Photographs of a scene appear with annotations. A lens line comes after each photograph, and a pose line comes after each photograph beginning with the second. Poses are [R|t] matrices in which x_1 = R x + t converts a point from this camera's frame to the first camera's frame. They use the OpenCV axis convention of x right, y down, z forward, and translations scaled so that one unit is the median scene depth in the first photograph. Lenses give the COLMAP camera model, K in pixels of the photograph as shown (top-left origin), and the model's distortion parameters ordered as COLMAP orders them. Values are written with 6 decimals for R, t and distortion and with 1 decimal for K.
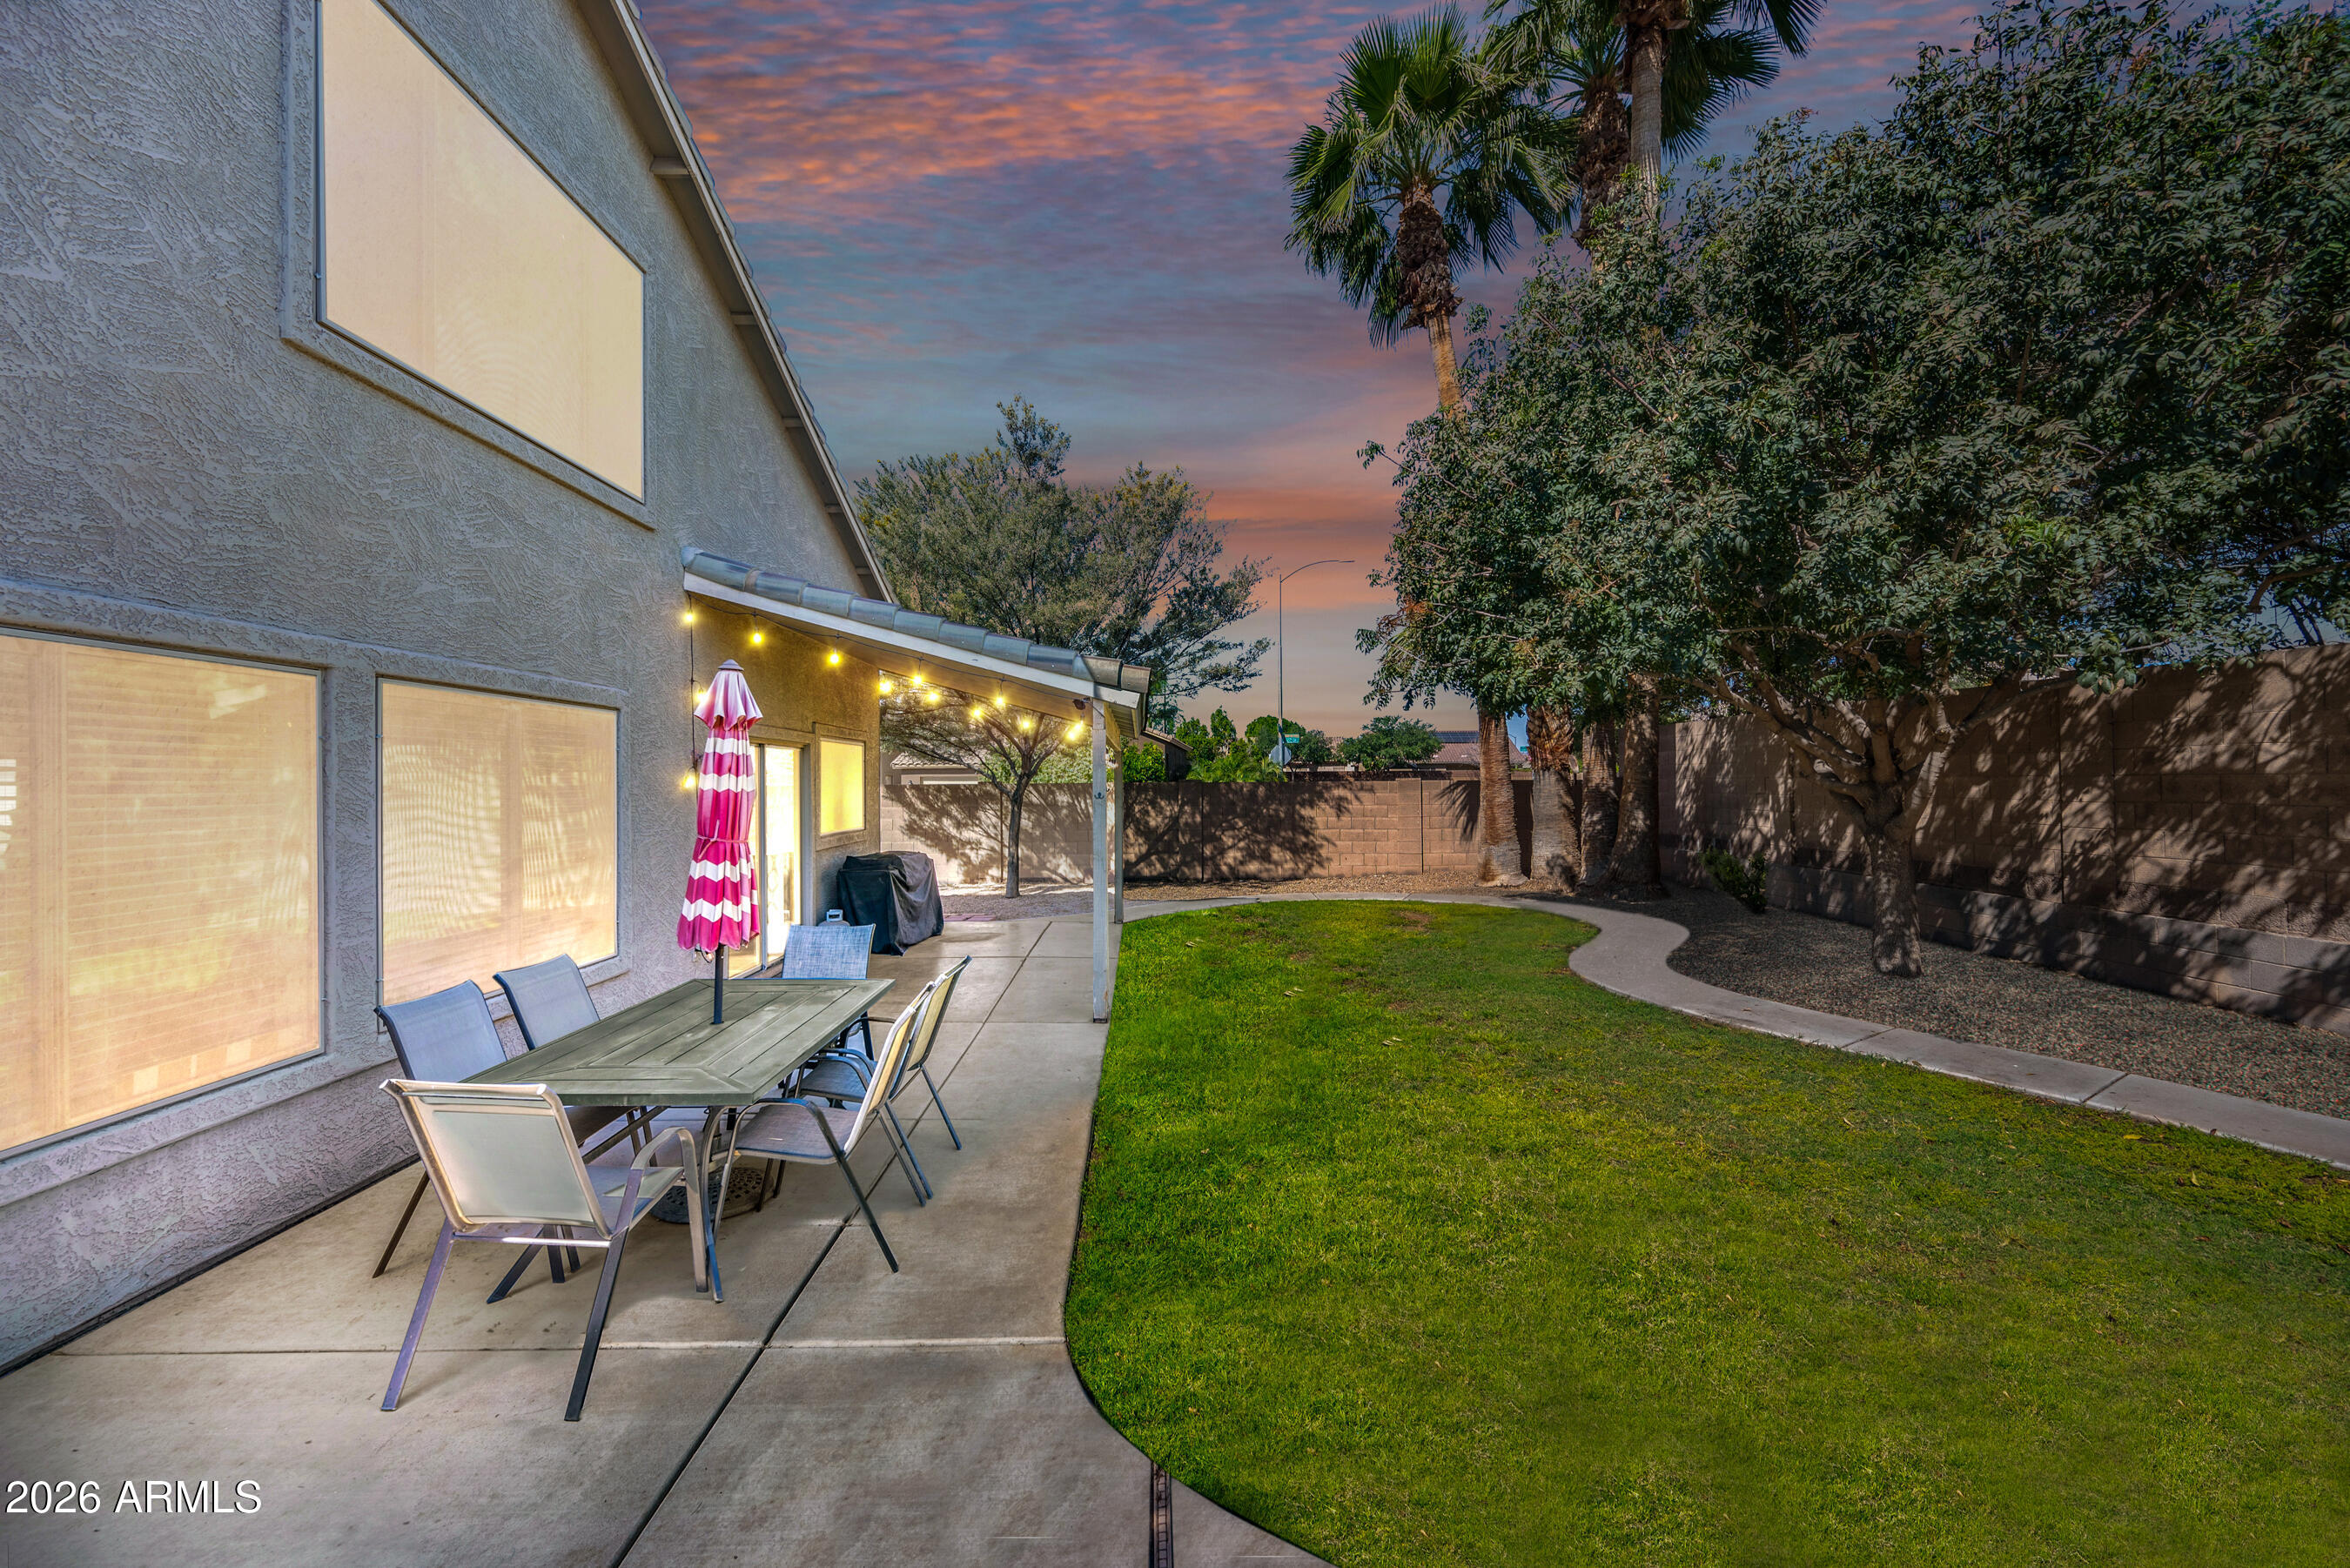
lens RADIAL K [[939.0, 0, 1187.8], [0, 939.0, 787.2], [0, 0, 1]] dist [-0.000417, 0.000314]
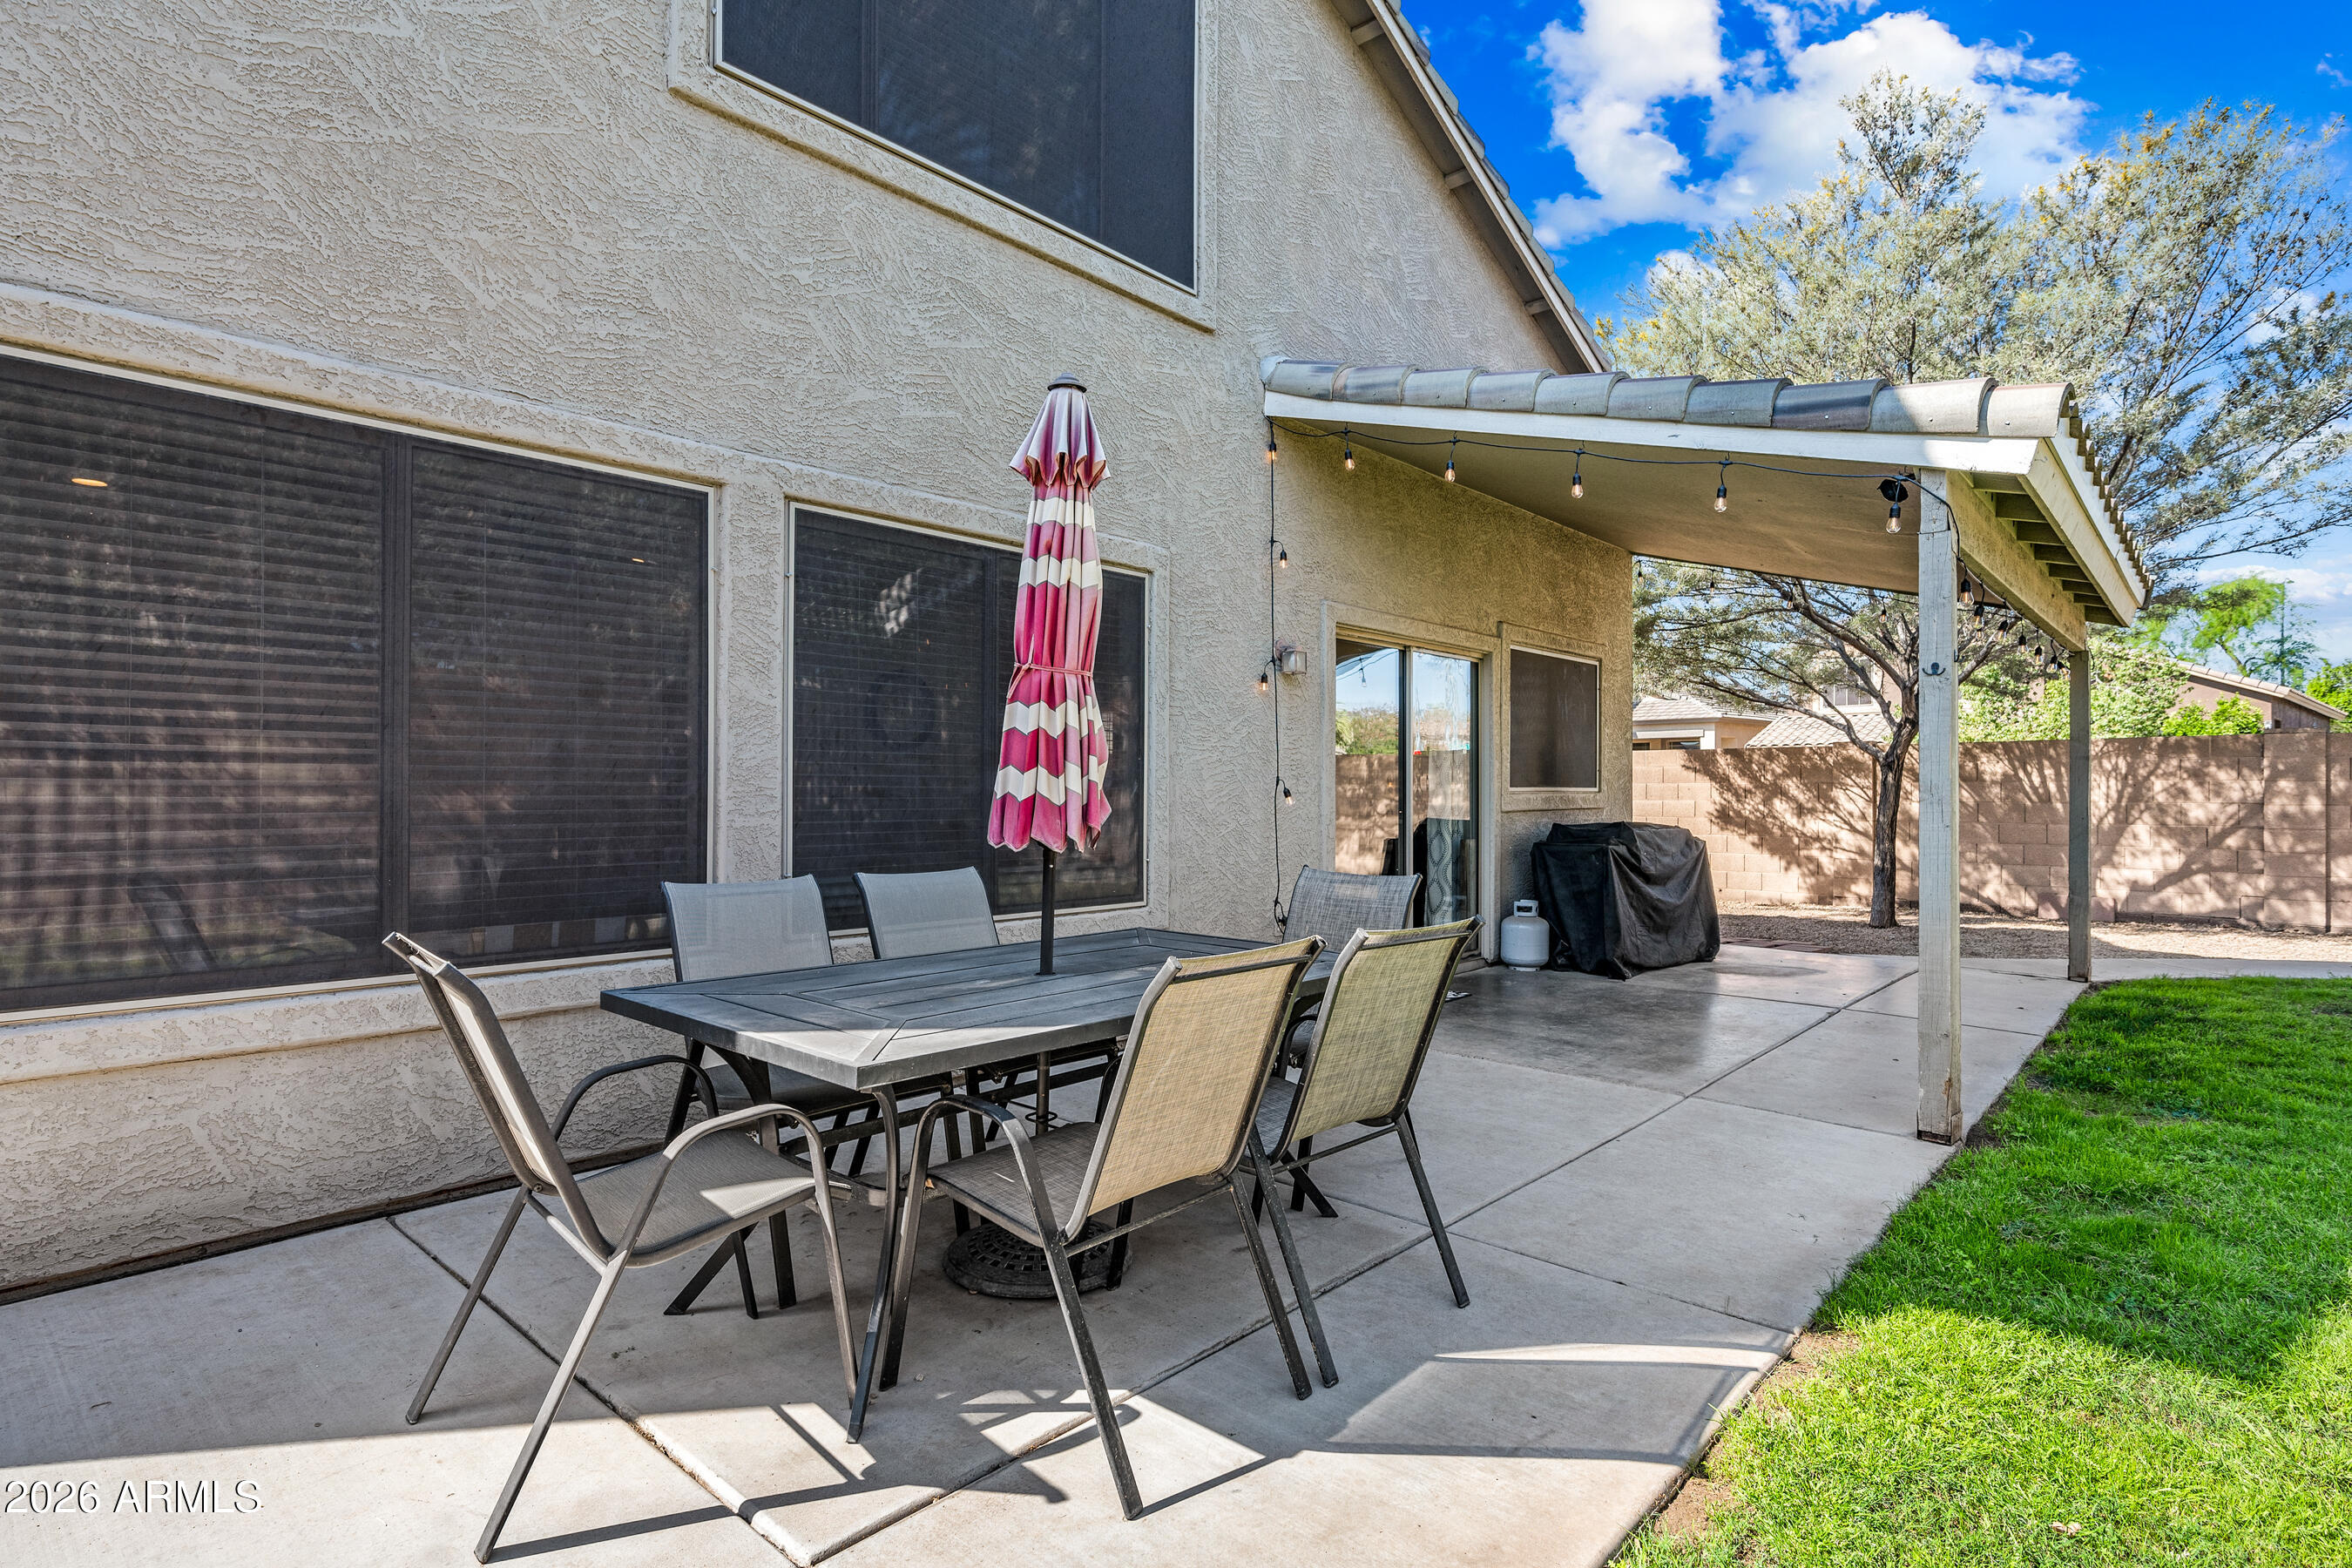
lens RADIAL K [[1207.2, 0, 1175.6], [0, 1207.2, 781.5], [0, 0, 1]] dist [-0.002431, 0.001686]
pose [[0.715627, 0.001363, -0.698481, 0.096368], [-0.009798, 0.999919, -0.008087, 0.121773], [0.698414, 0.012630, 0.715583, 0.459249]]
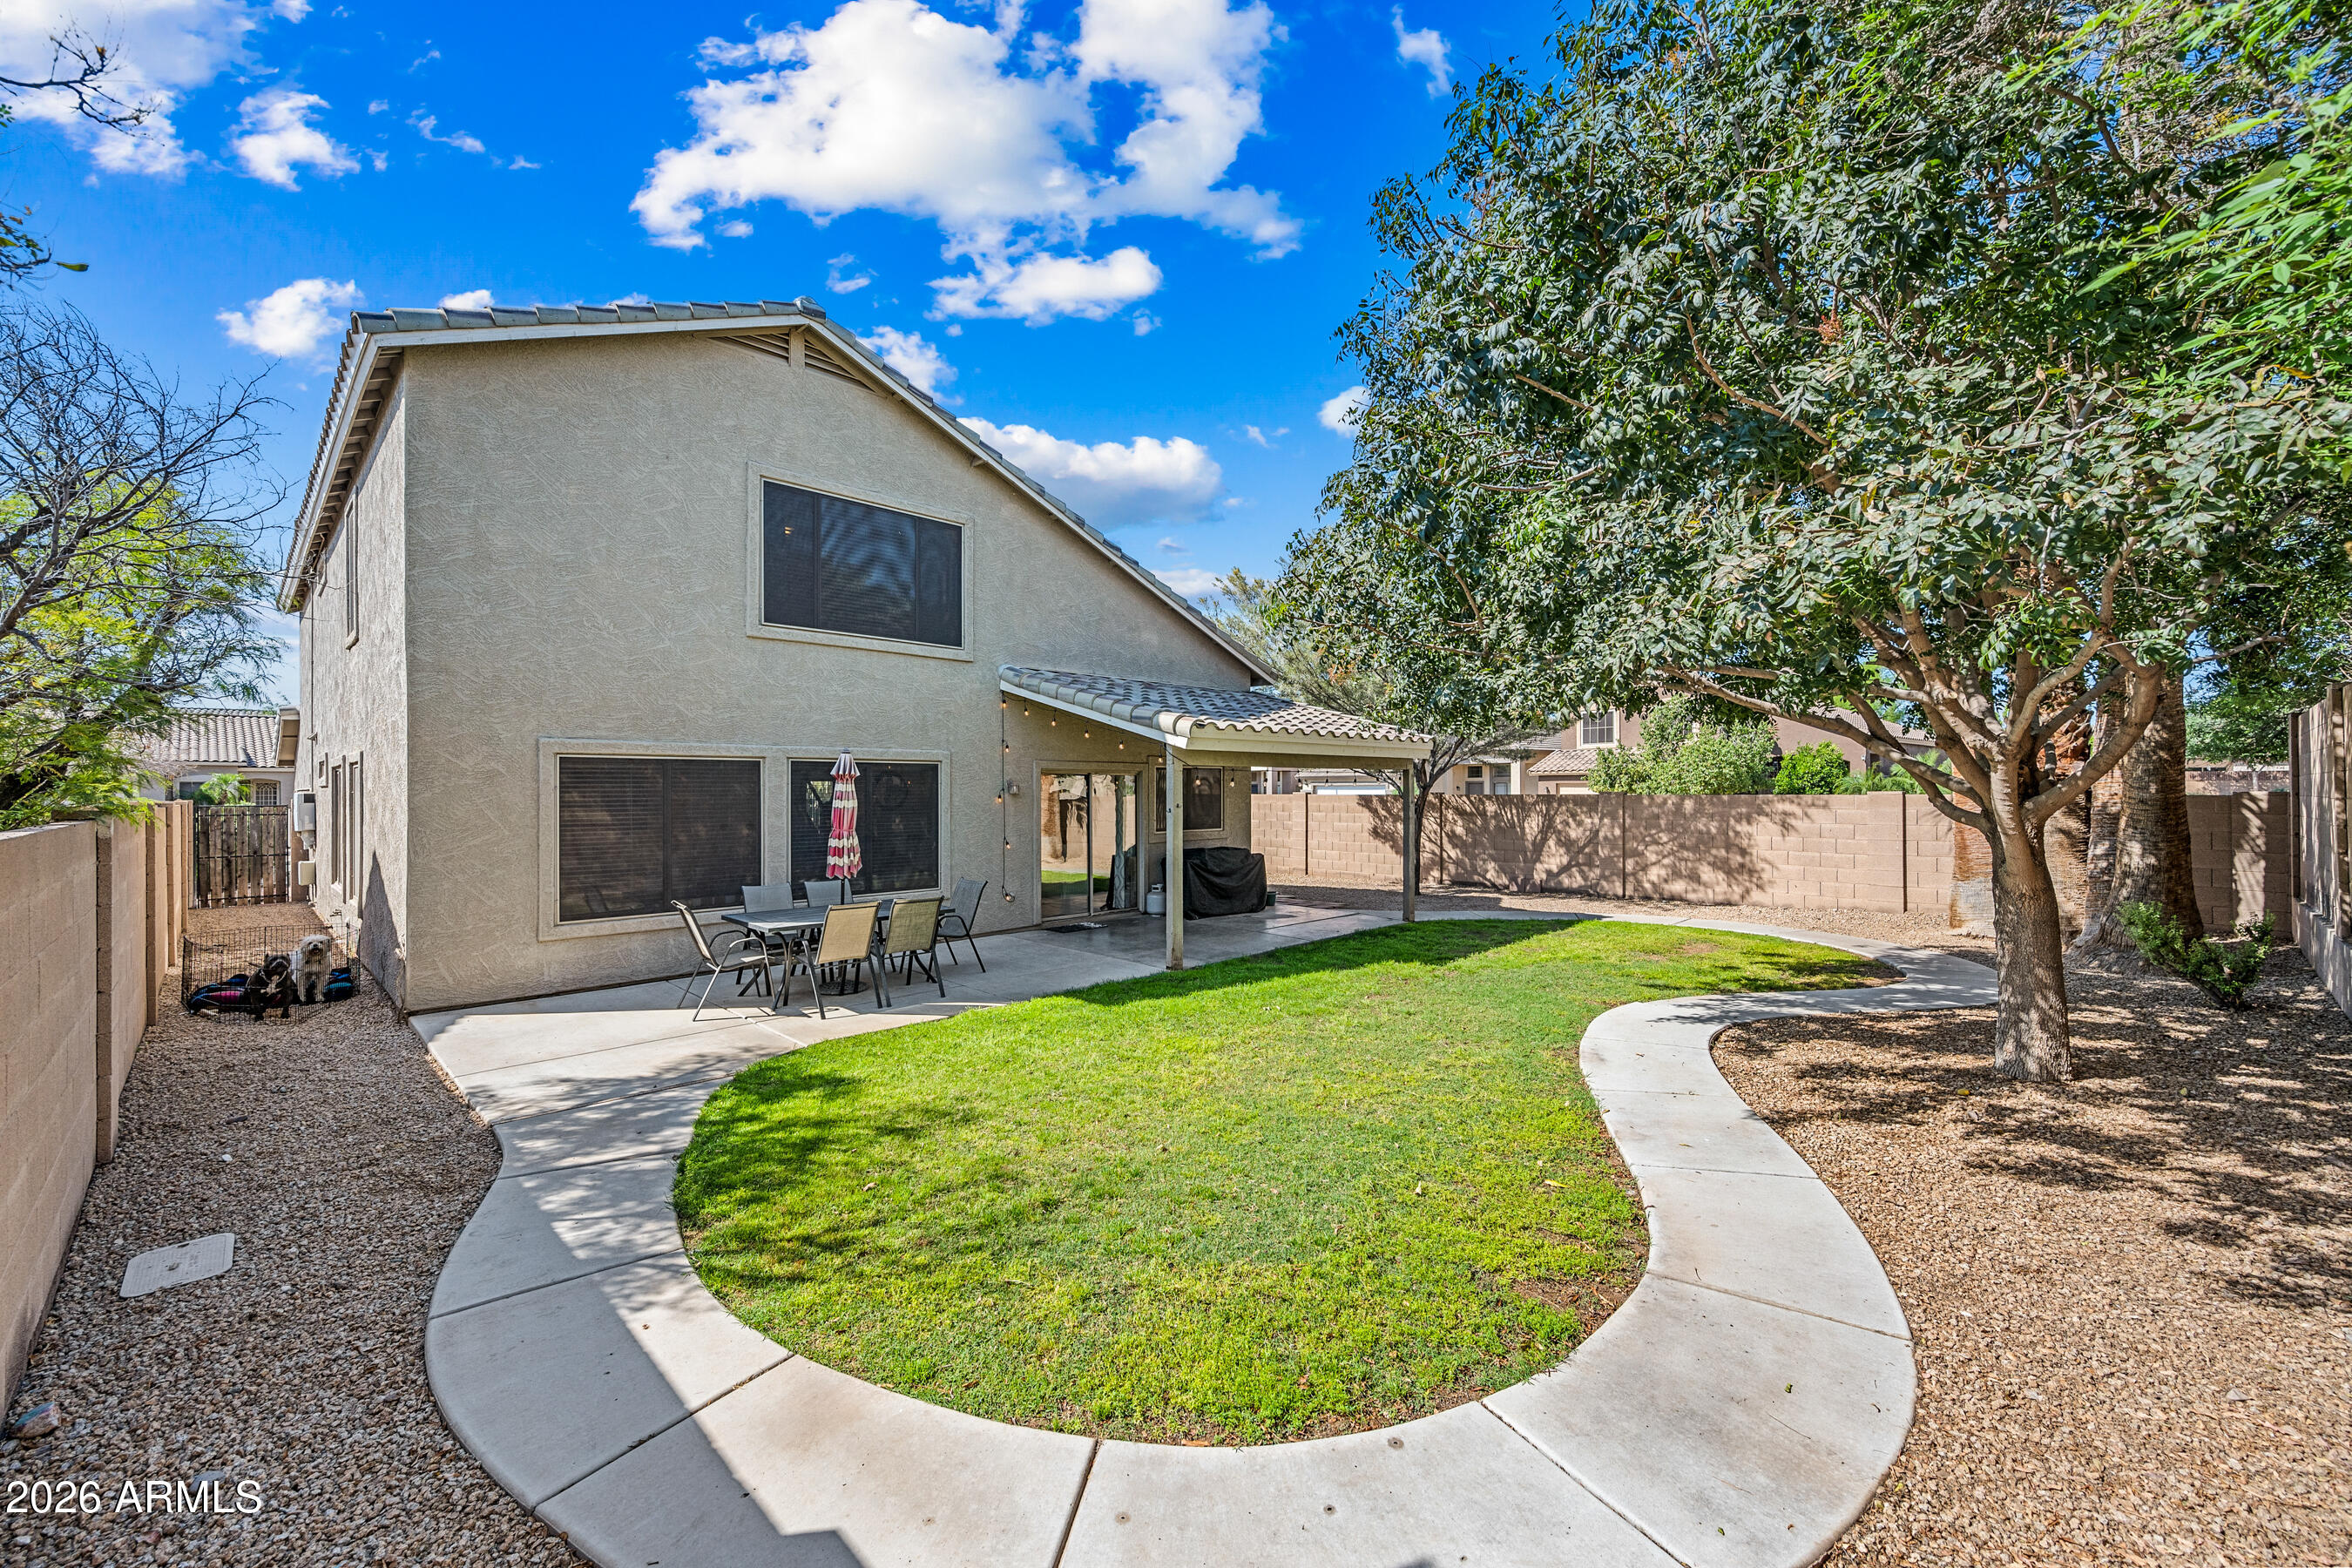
lens RADIAL K [[940.0, 0, 1179.0], [0, 940.0, 779.8], [0, 0, 1]] dist [-0.000417, 0.000314]
pose [[0.689730, -0.004078, -0.724056, 1.527709], [-0.002639, 0.999963, -0.008147, -0.040894], [0.724062, 0.007530, 0.689694, 0.036760]]
